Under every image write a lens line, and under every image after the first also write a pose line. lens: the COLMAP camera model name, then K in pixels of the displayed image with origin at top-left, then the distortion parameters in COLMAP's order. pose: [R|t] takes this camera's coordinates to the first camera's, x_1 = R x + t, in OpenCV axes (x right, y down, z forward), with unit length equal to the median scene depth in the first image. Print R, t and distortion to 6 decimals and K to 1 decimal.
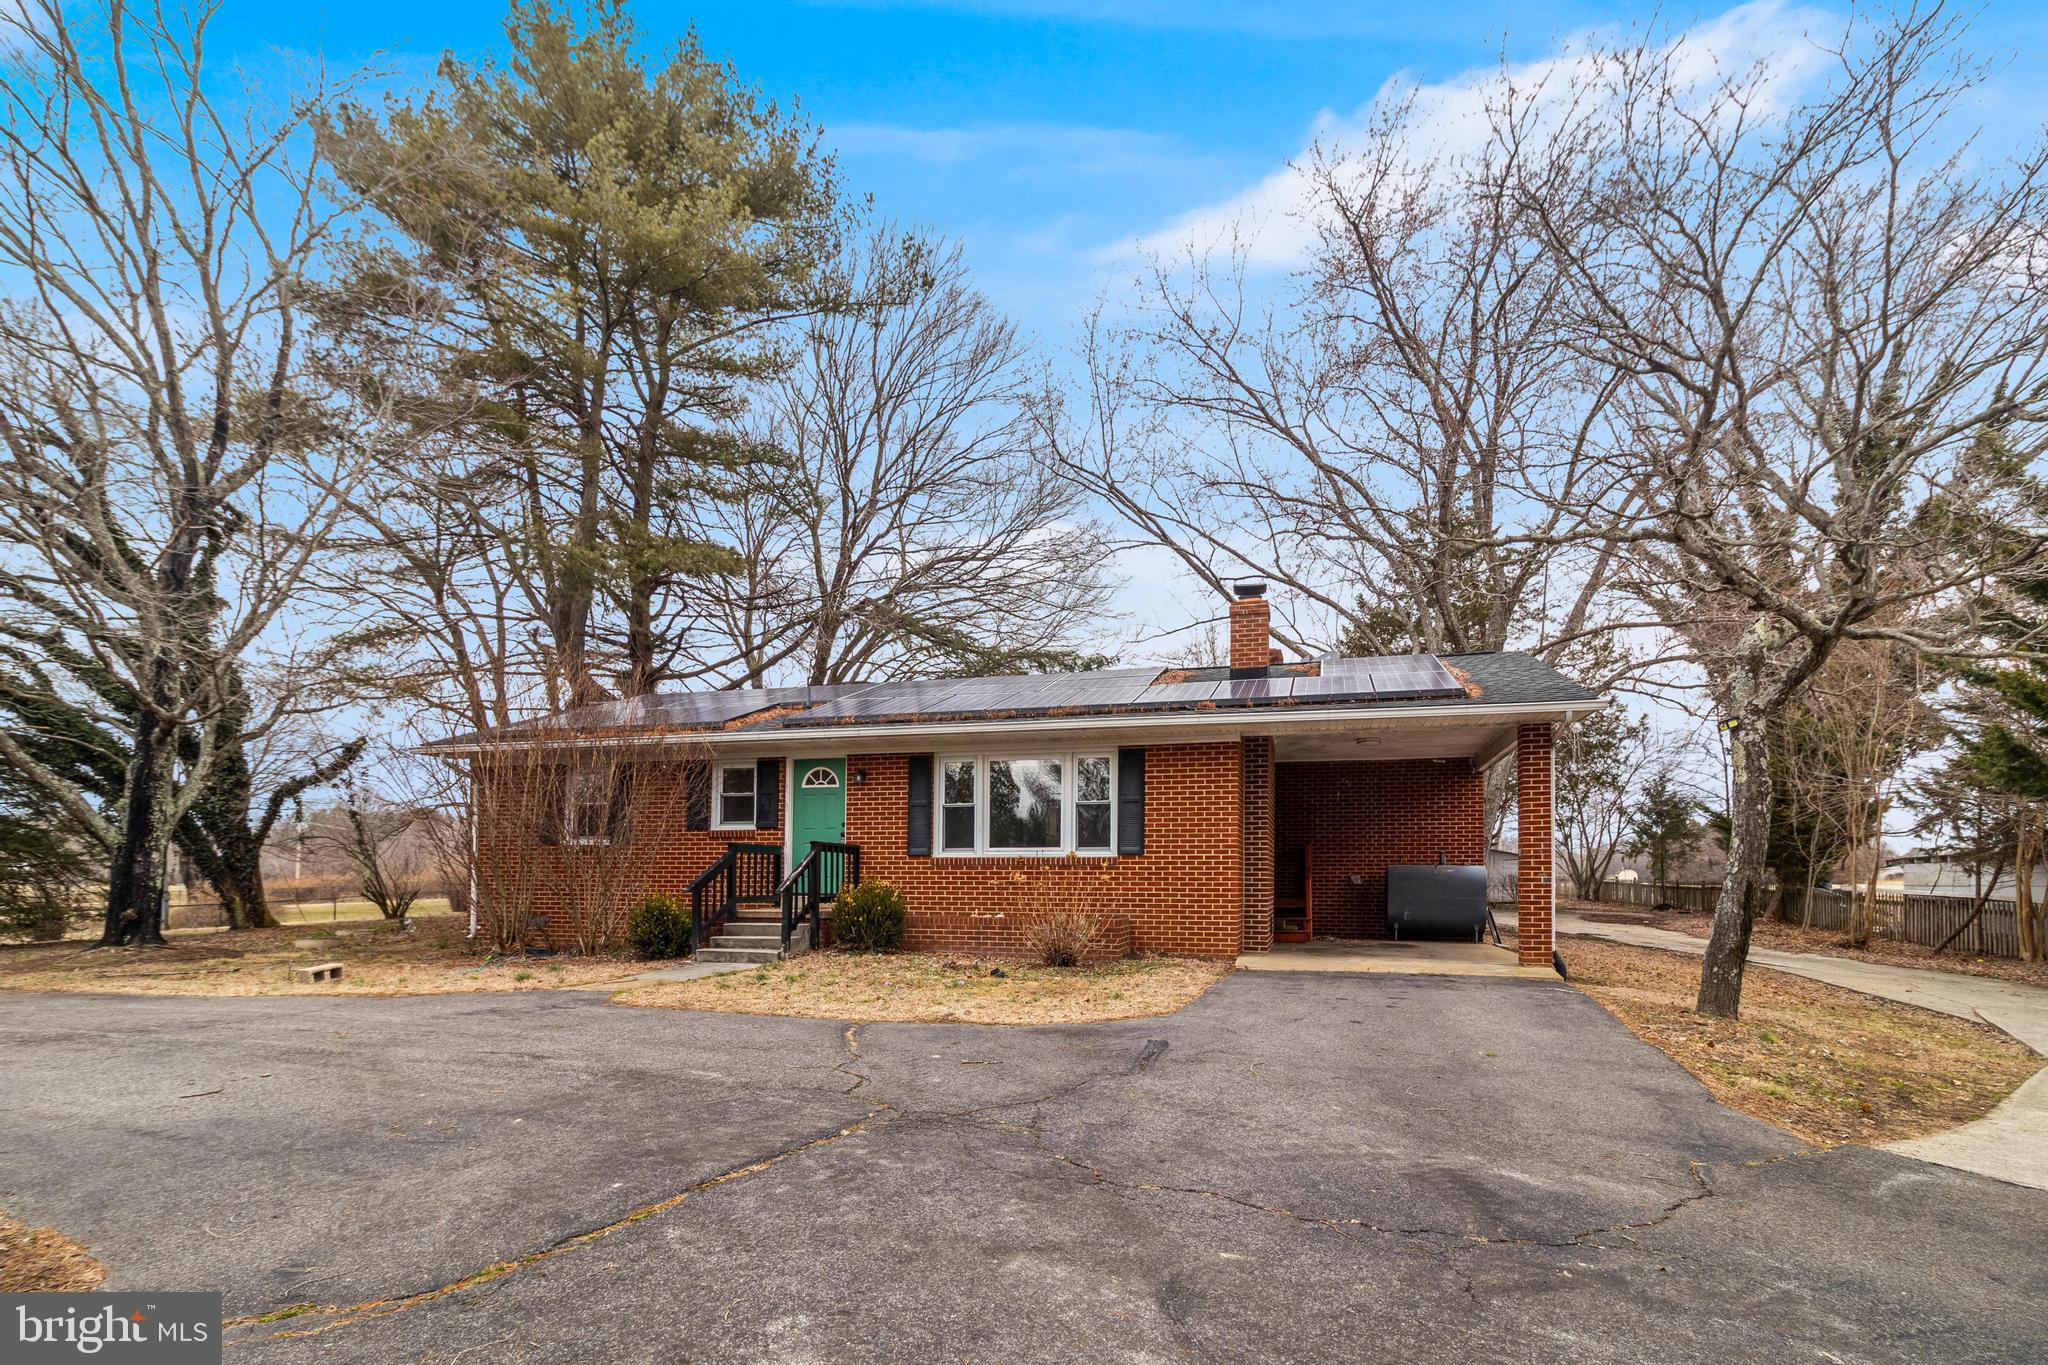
lens RADIAL K [[931.1, 0, 1024.1], [0, 931.1, 684.9], [0, 0, 1]] dist [-0.006016, -0.000353]
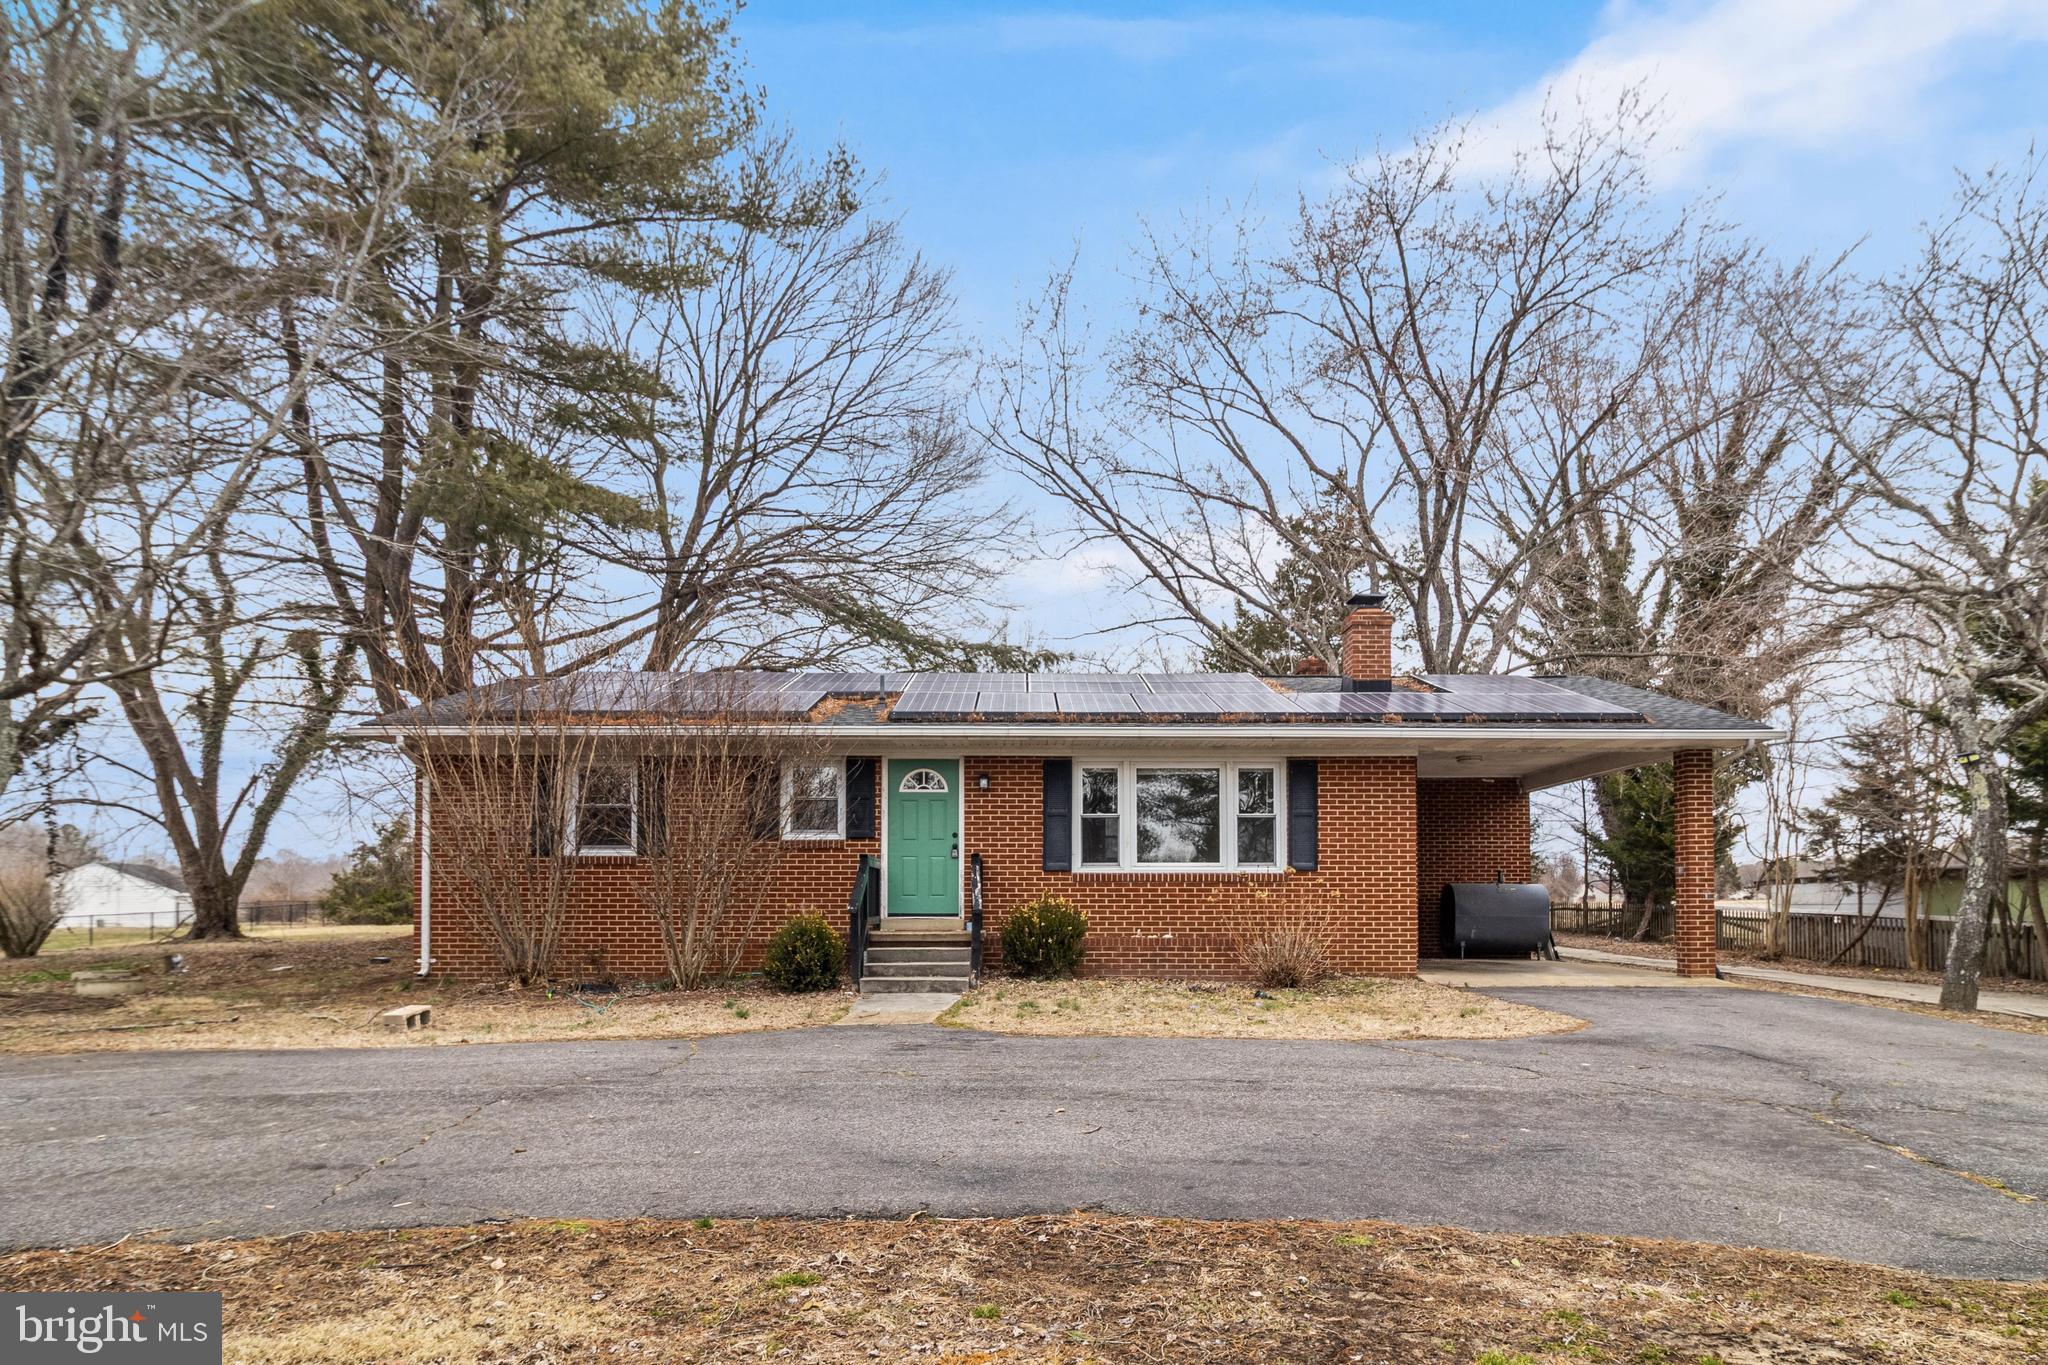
lens RADIAL K [[1065.0, 0, 1024.2], [0, 1065.0, 683.0], [0, 0, 1]] dist [-0.000964, -0.001039]
pose [[0.966798, 0.049707, 0.250662, -0.408397], [-0.050197, 0.998729, -0.004441, 0.008315], [-0.250564, -0.008289, 0.968064, 0.013020]]
